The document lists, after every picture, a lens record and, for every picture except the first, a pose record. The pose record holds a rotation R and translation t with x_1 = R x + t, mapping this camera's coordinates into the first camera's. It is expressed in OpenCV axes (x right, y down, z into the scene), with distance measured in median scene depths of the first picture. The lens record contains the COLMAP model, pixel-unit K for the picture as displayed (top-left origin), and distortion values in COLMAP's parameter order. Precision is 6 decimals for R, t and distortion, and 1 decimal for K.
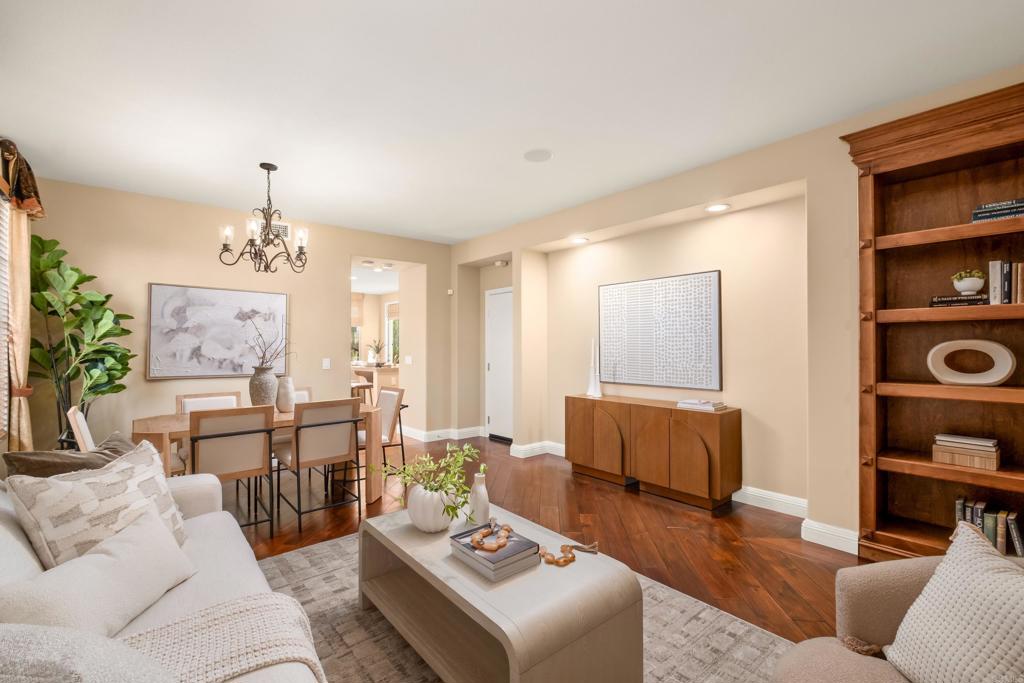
lens RADIAL K [[442.6, 0, 498.6], [0, 442.6, 344.0], [0, 0, 1]] dist [-0.000081, -0.000169]
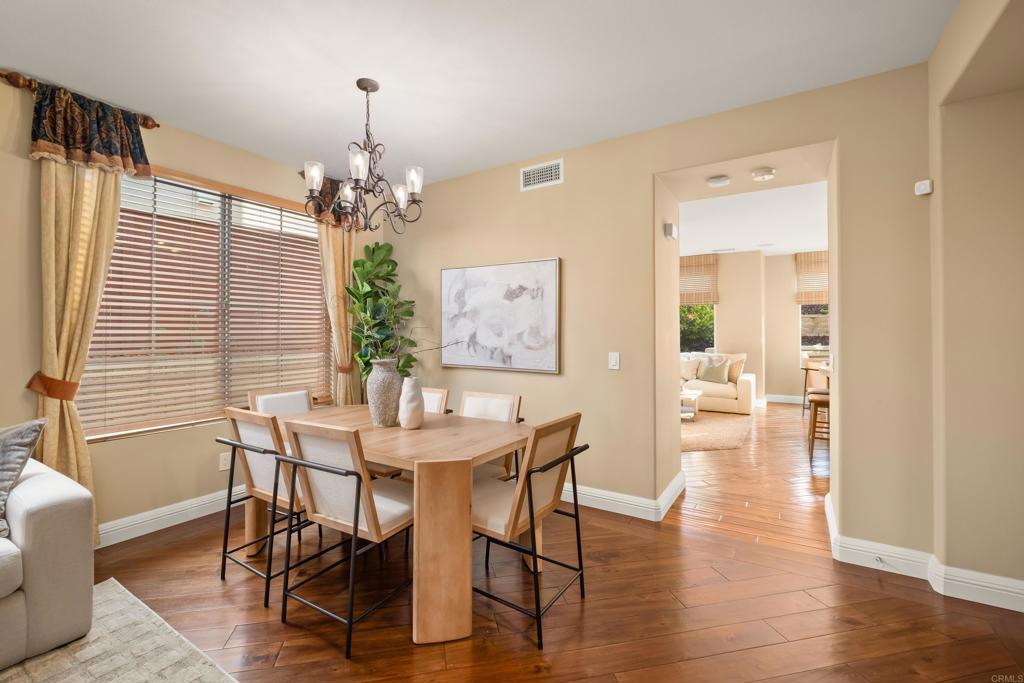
lens RADIAL K [[442.6, 0, 504.7], [0, 442.6, 332.1], [0, 0, 1]] dist [-0.000081, -0.000169]
pose [[0.320690, -0.002087, -0.947182, 0.189386], [0.003684, 0.999993, -0.000956, 0.005259], [0.947177, -0.003183, 0.320695, 0.788154]]
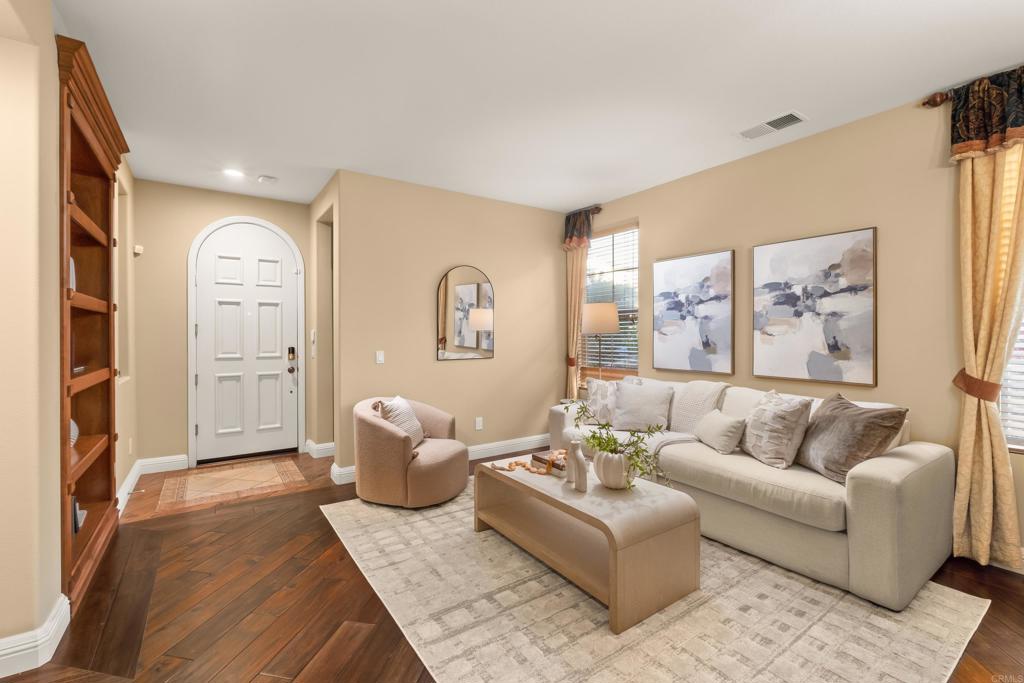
lens RADIAL K [[442.6, 0, 510.6], [0, 442.6, 339.8], [0, 0, 1]] dist [-0.000081, -0.000169]
pose [[-0.996430, 0.004707, 0.084292, 0.007986], [0.005635, 0.999926, 0.010770, 0.005849], [-0.084235, 0.011206, -0.996383, 1.038199]]
